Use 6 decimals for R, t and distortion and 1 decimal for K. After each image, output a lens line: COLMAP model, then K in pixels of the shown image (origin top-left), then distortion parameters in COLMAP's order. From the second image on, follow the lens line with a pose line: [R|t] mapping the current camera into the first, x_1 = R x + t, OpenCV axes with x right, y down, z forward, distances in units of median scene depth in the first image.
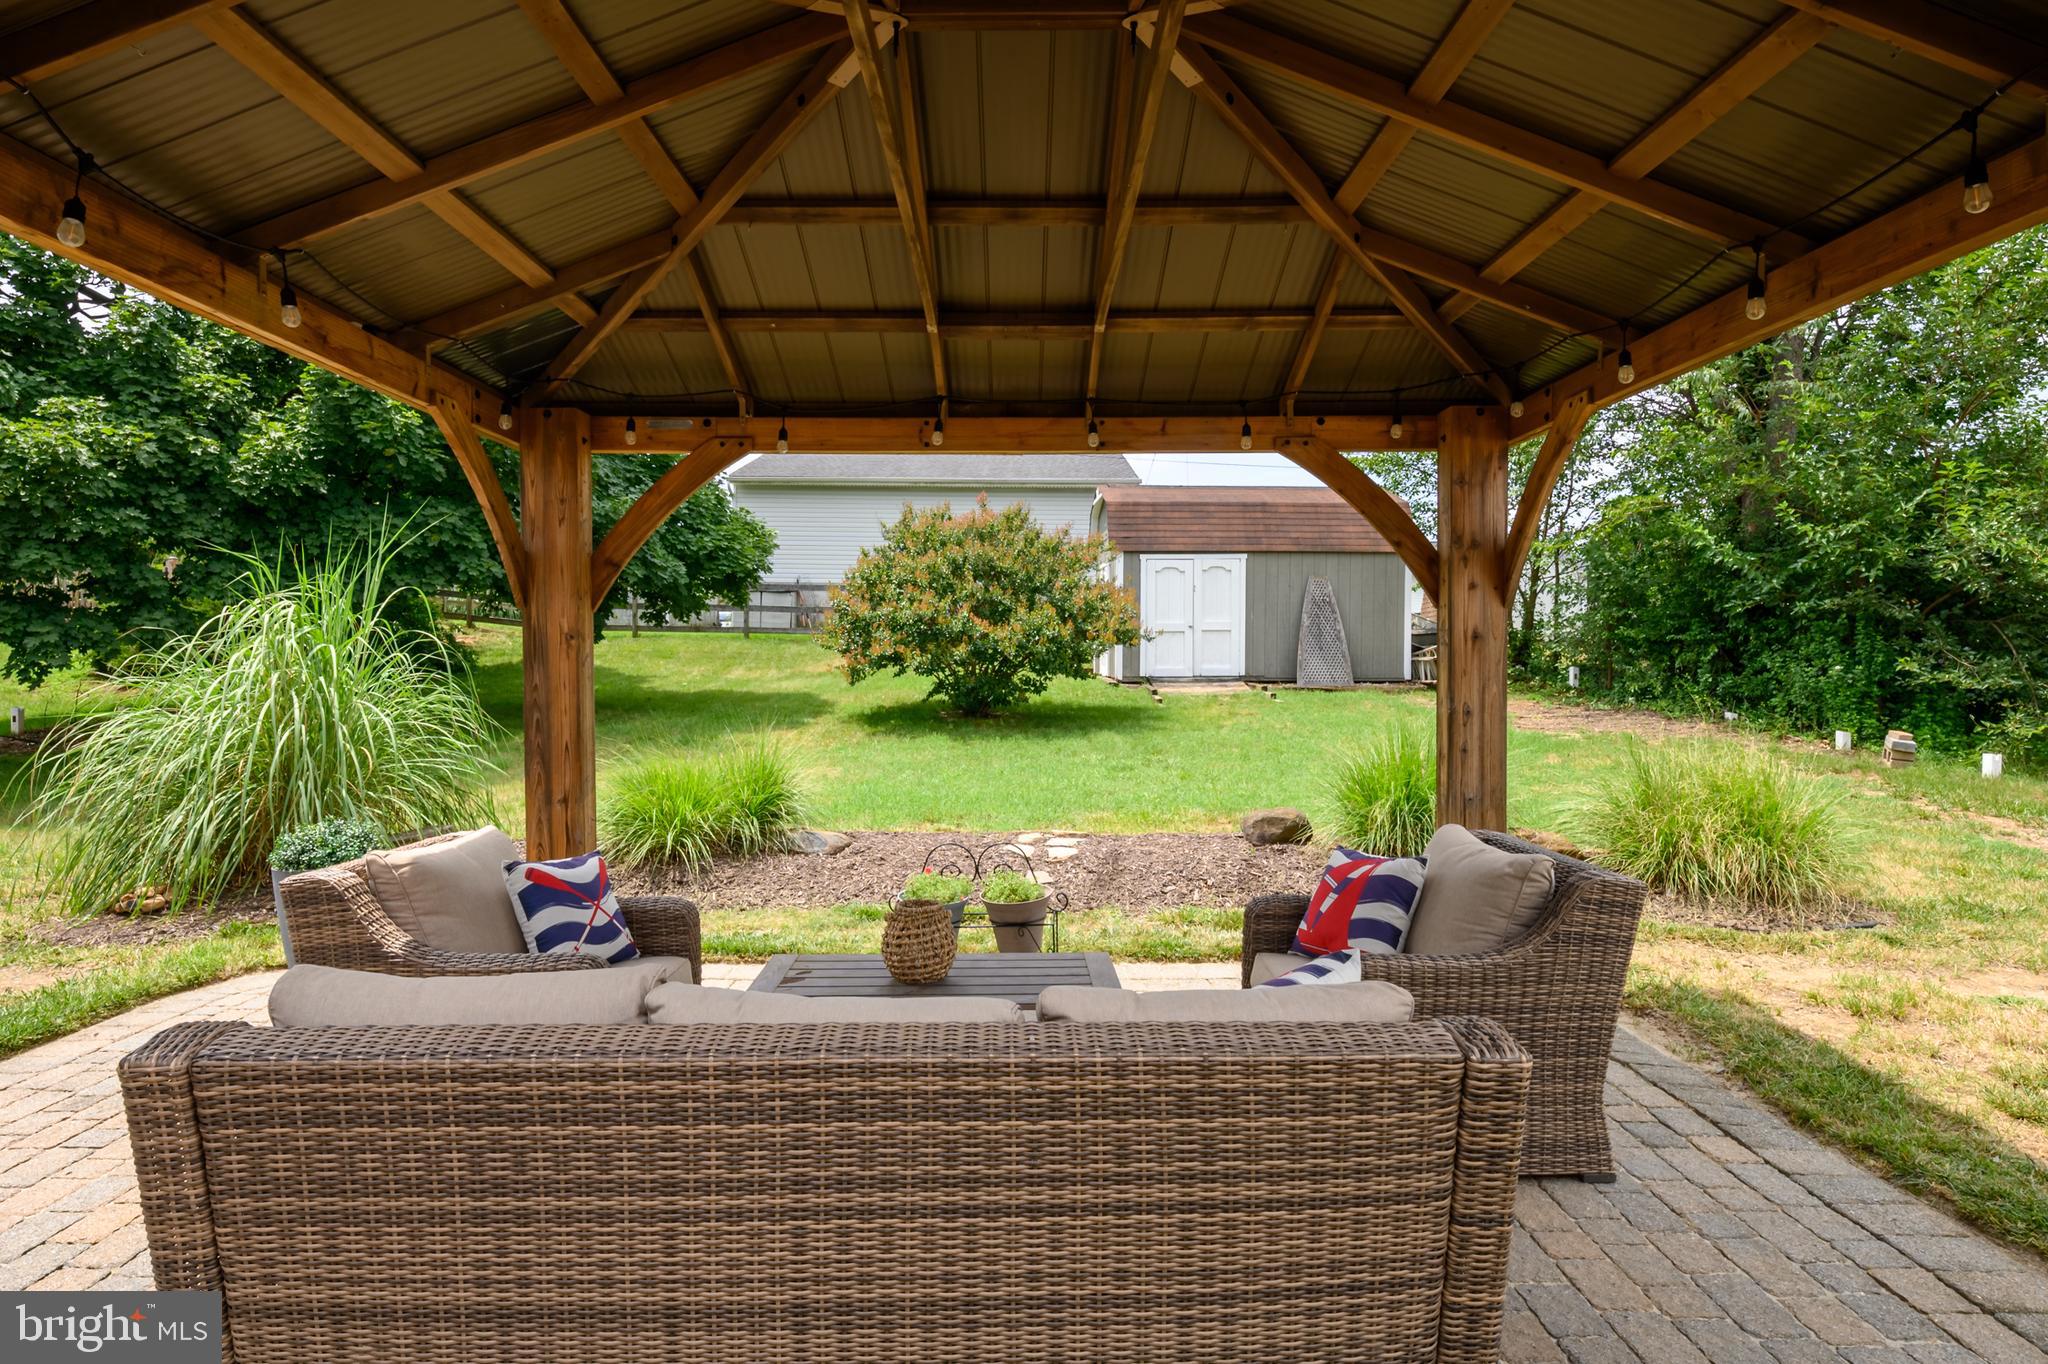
lens RADIAL K [[1113.1, 0, 1005.0], [0, 1113.1, 674.6], [0, 0, 1]] dist [-0.002621, -0.001797]
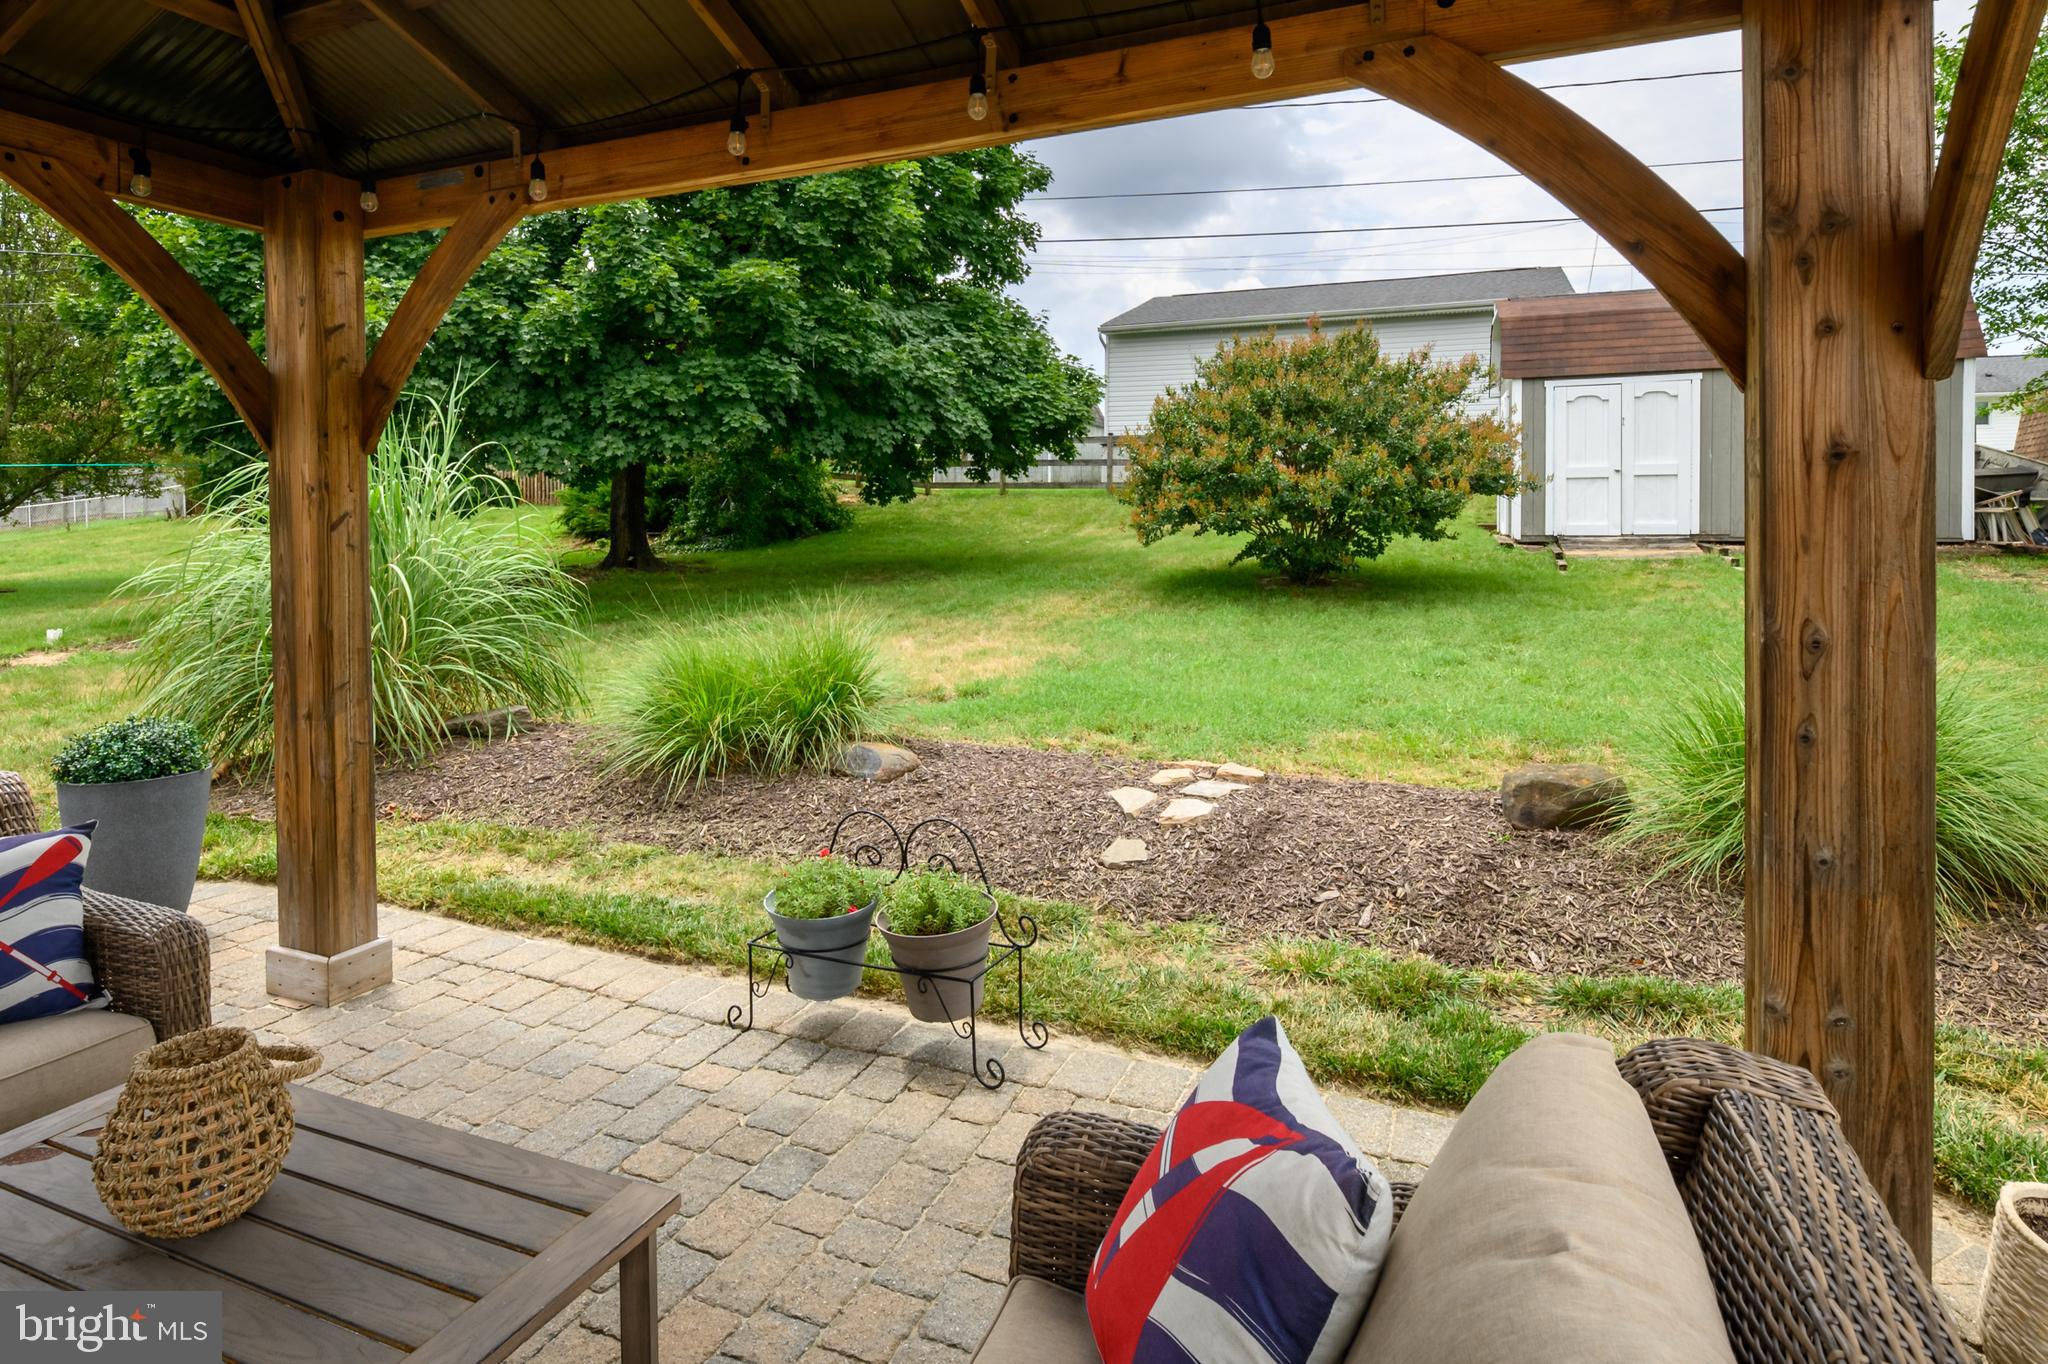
lens RADIAL K [[1102.3, 0, 1002.7], [0, 1102.3, 541.6], [0, 0, 1]] dist [-0.003460, -0.002594]
pose [[0.920667, 0.001967, -0.390345, 0.097456], [0.001505, 0.999962, 0.008587, -0.001657], [0.390347, -0.008494, 0.920629, 0.173253]]
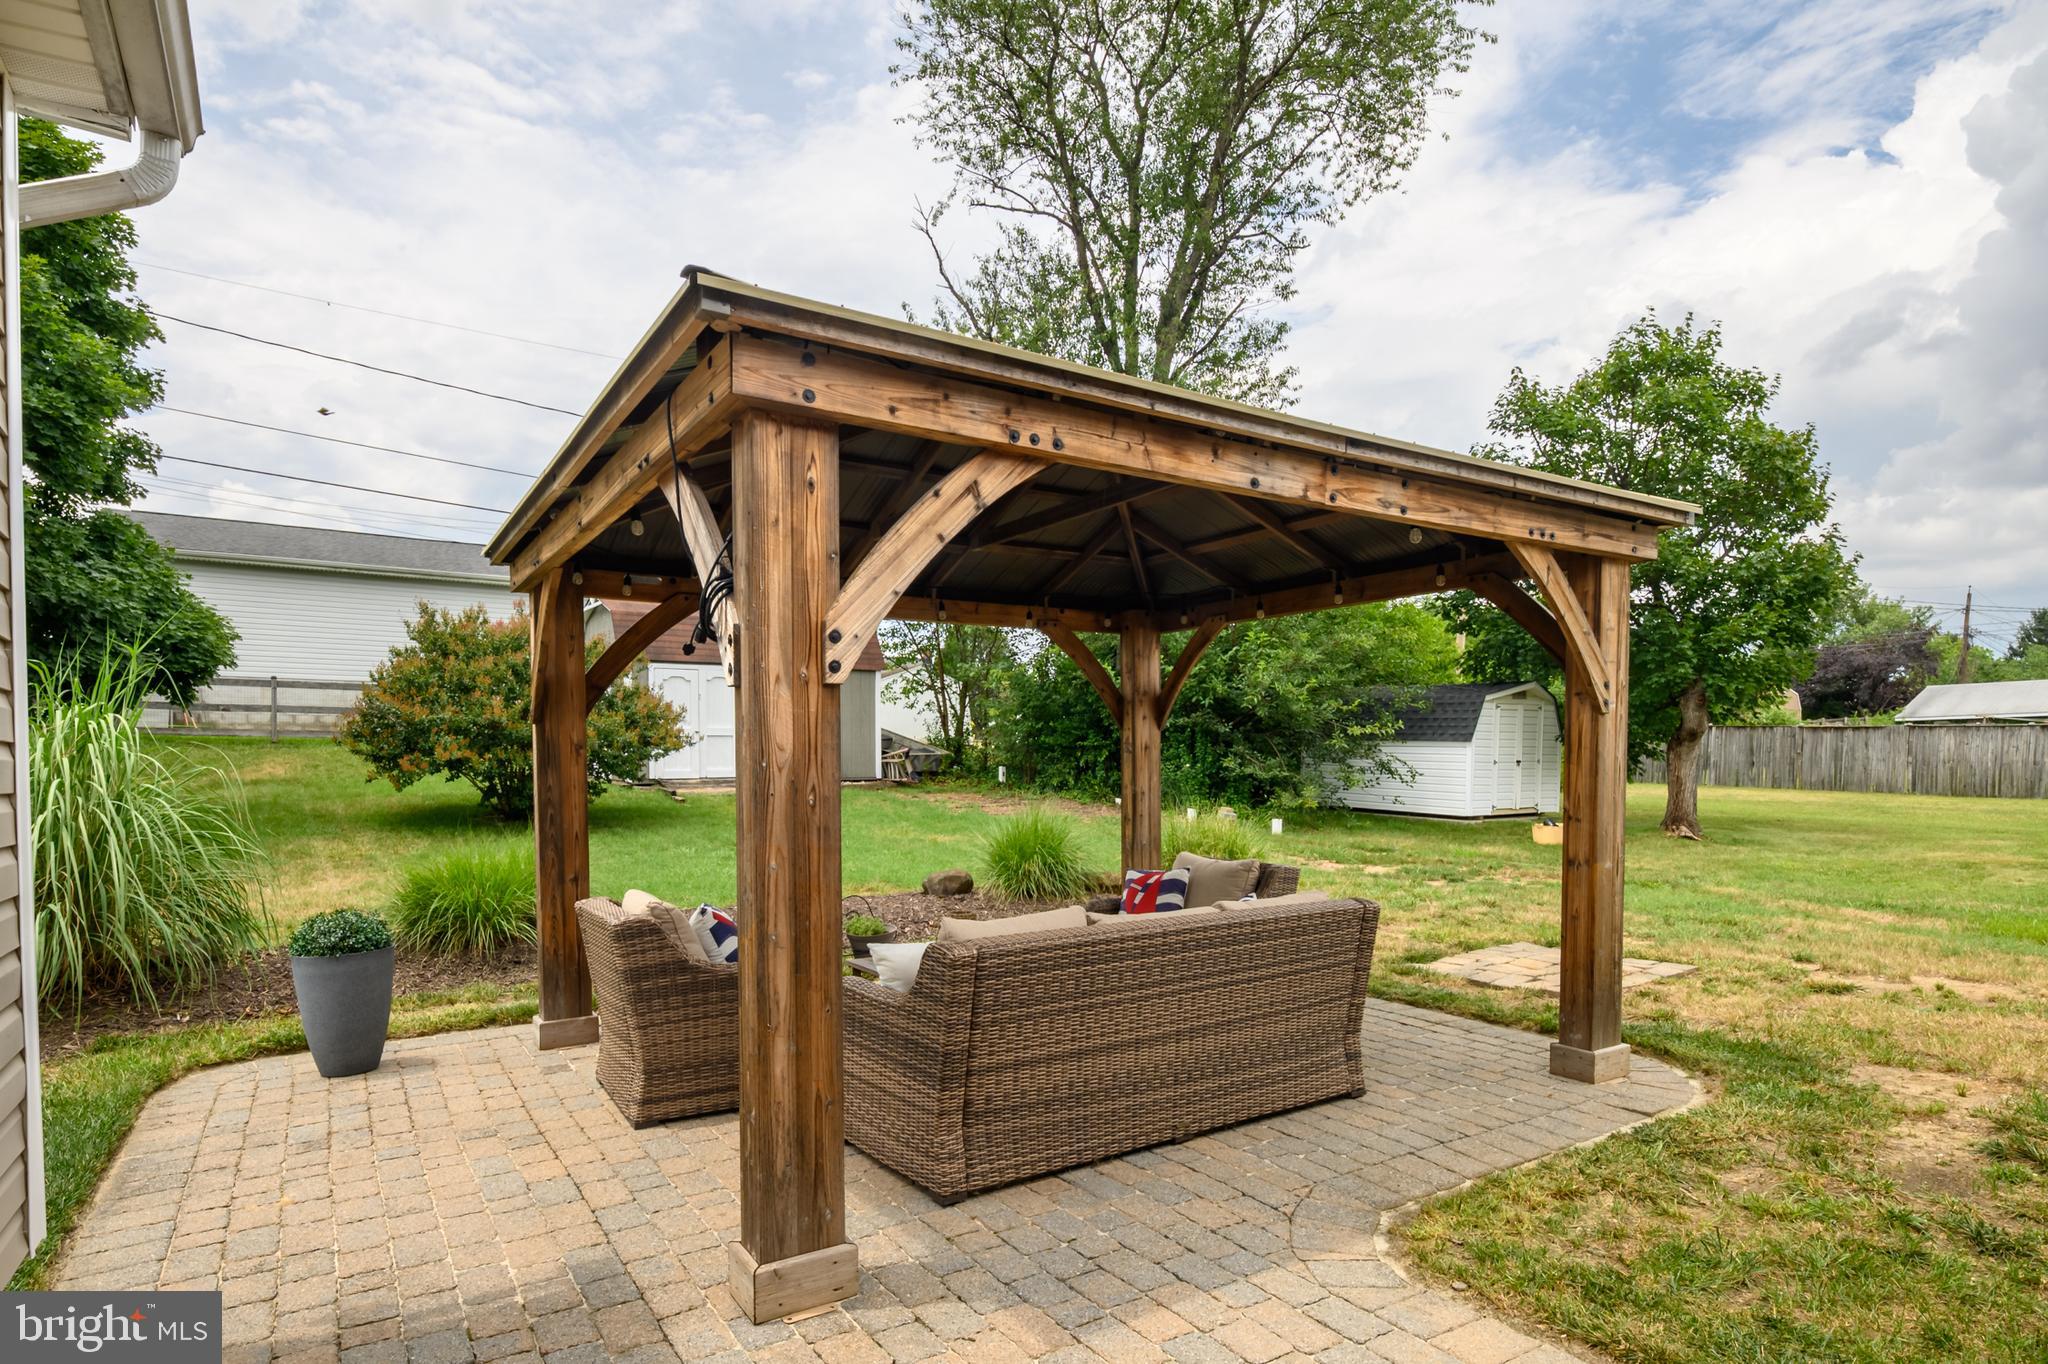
lens RADIAL K [[1120.2, 0, 1015.7], [0, 1120.2, 780.4], [0, 0, 1]] dist [-0.001979, -0.000169]
pose [[0.839268, -0.014989, 0.543511, -0.218989], [0.013445, 0.999886, 0.006813, 0.000482], [-0.543552, 0.001590, 0.839374, -0.103012]]
